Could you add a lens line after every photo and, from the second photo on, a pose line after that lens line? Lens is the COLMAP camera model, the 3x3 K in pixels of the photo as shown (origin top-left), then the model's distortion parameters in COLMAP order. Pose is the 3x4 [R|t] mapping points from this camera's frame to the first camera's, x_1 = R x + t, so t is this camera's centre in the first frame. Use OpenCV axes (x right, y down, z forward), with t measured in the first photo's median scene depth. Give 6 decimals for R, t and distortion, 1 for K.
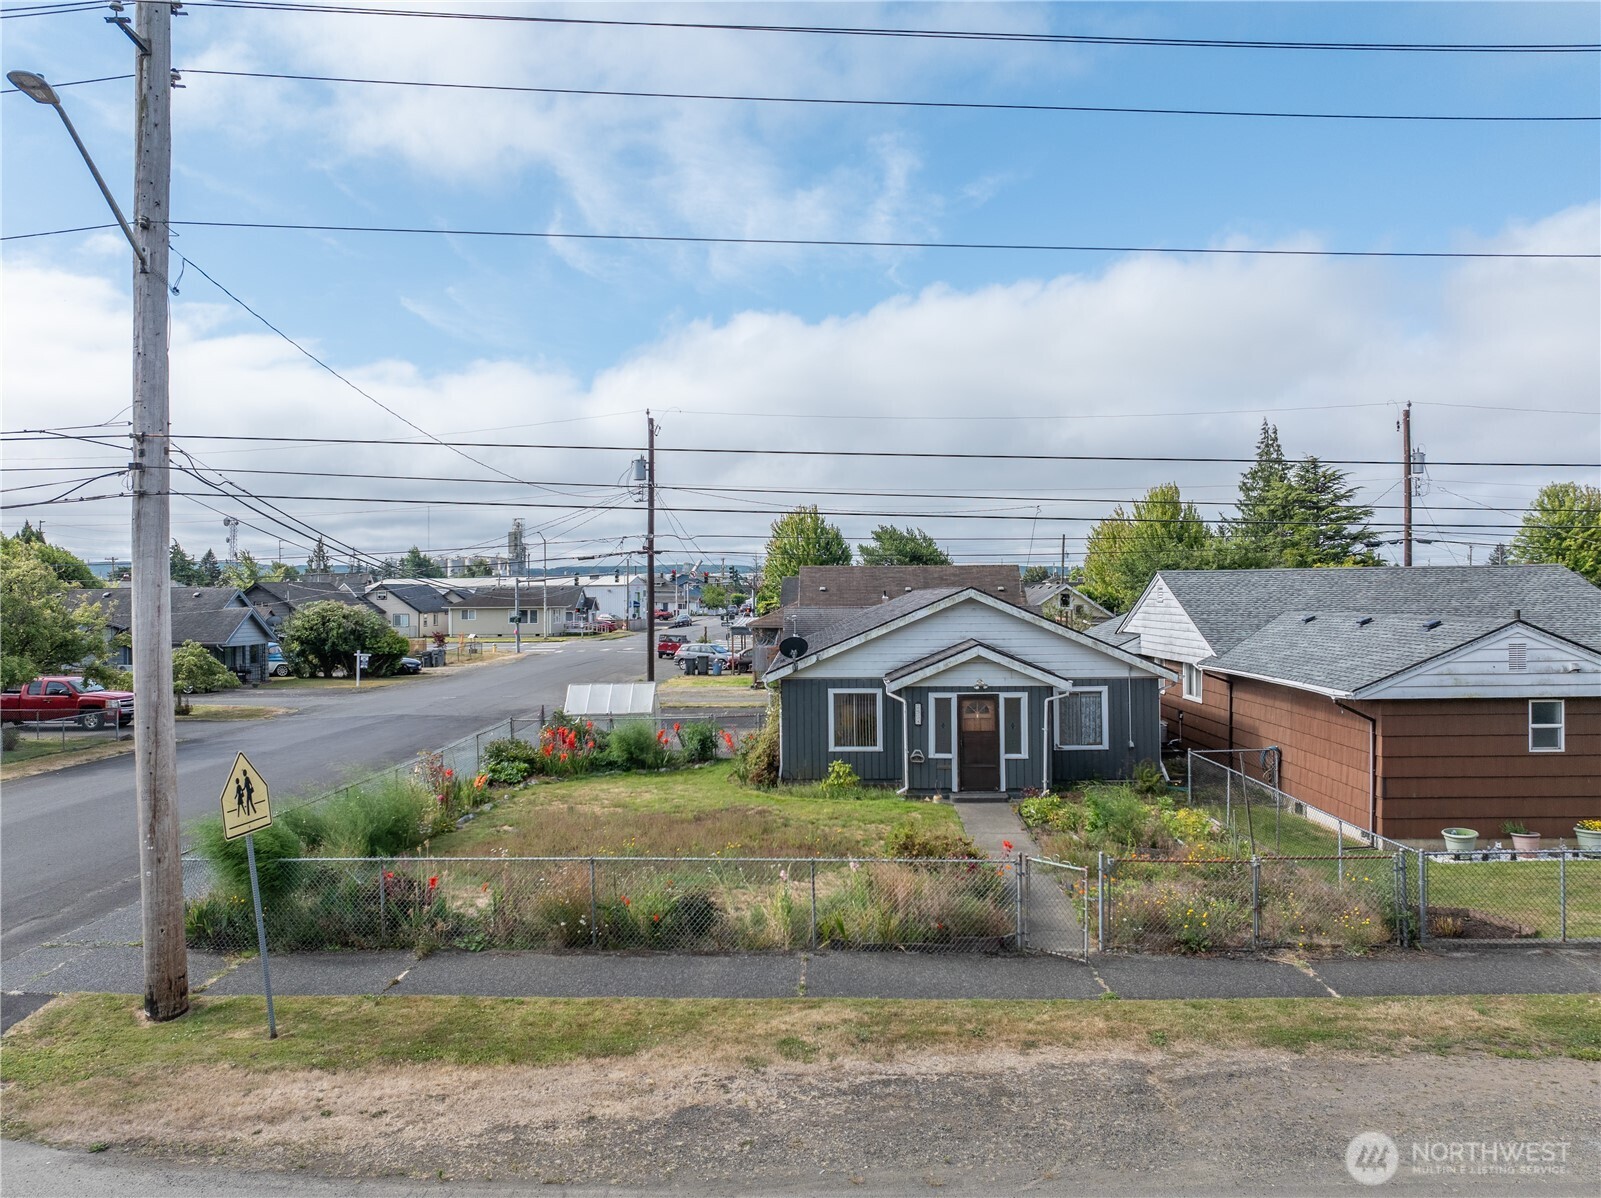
lens RADIAL K [[1129.6, 0, 794.4], [0, 1129.6, 606.4], [0, 0, 1]] dist [-0.041129, 0.007401]
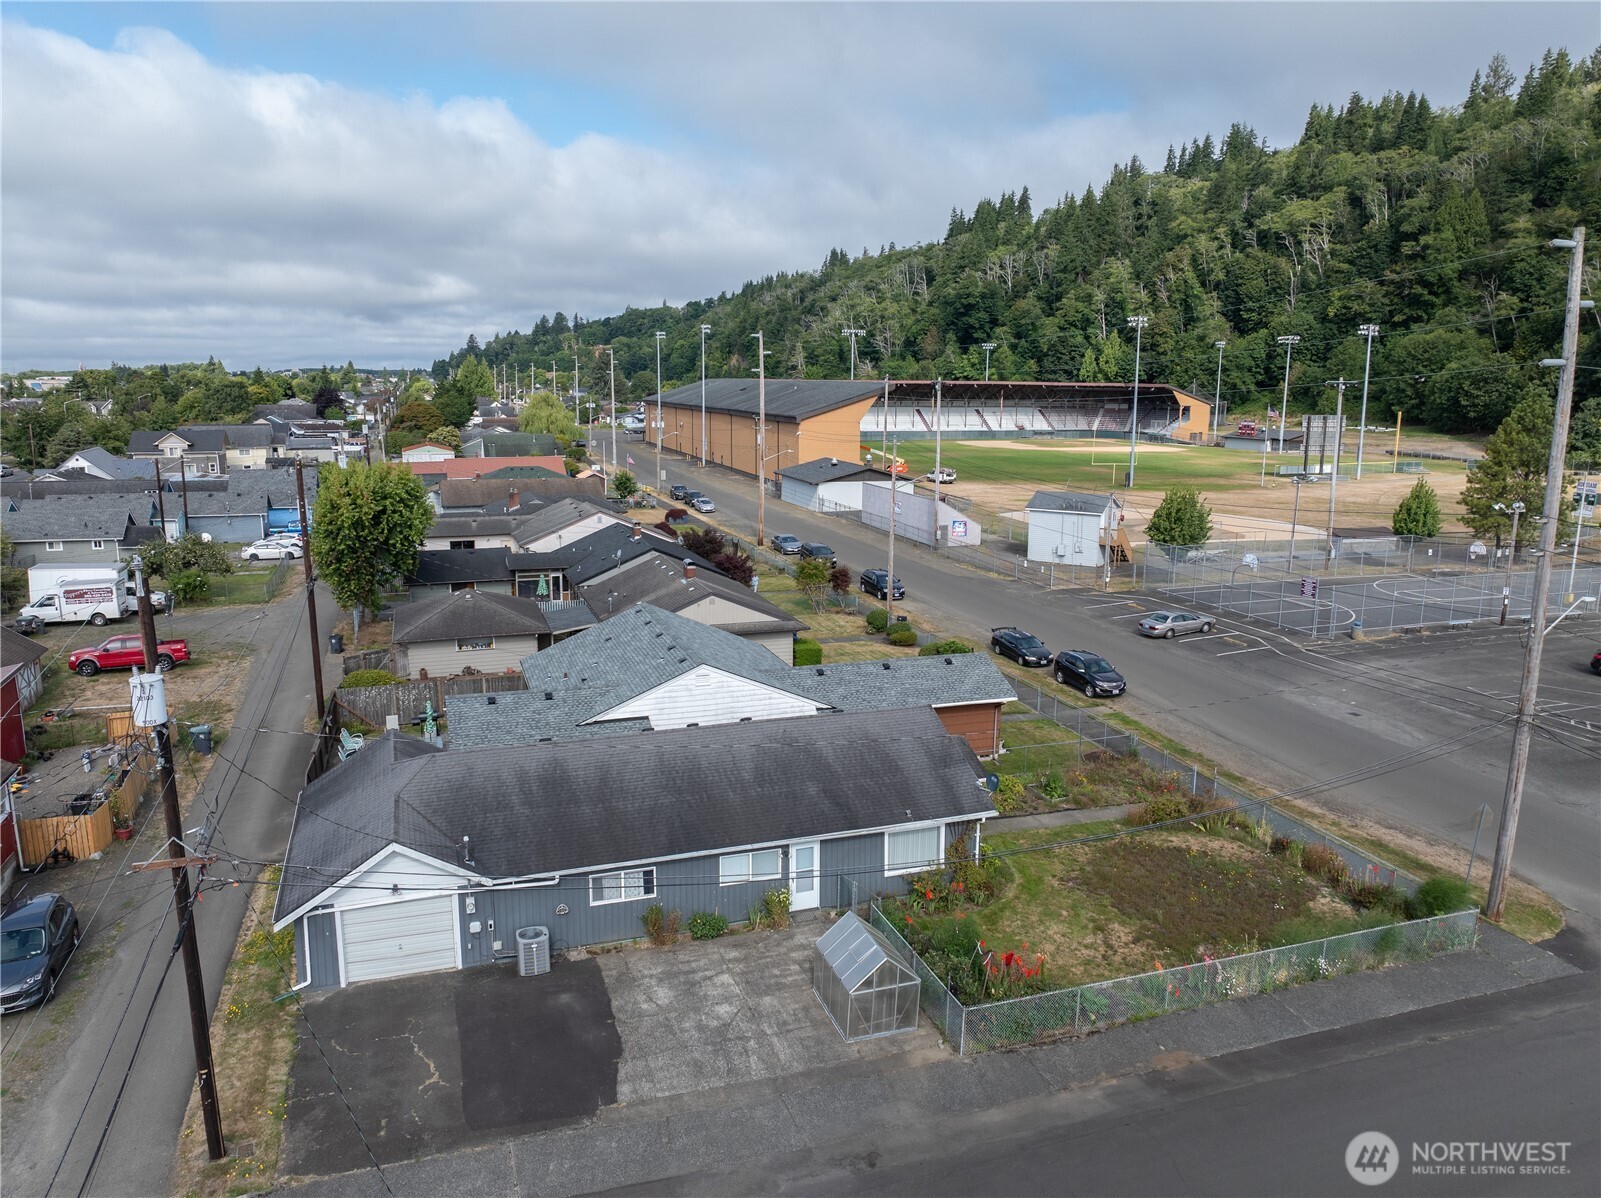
lens RADIAL K [[1129.6, 0, 801.8], [0, 1129.6, 605.3], [0, 0, 1]] dist [-0.041129, 0.007401]
pose [[-0.357932, -0.178971, 0.916436, -1.147473], [0.003644, 0.981184, 0.193039, -0.443723], [-0.933741, 0.072434, -0.350545, 1.725336]]
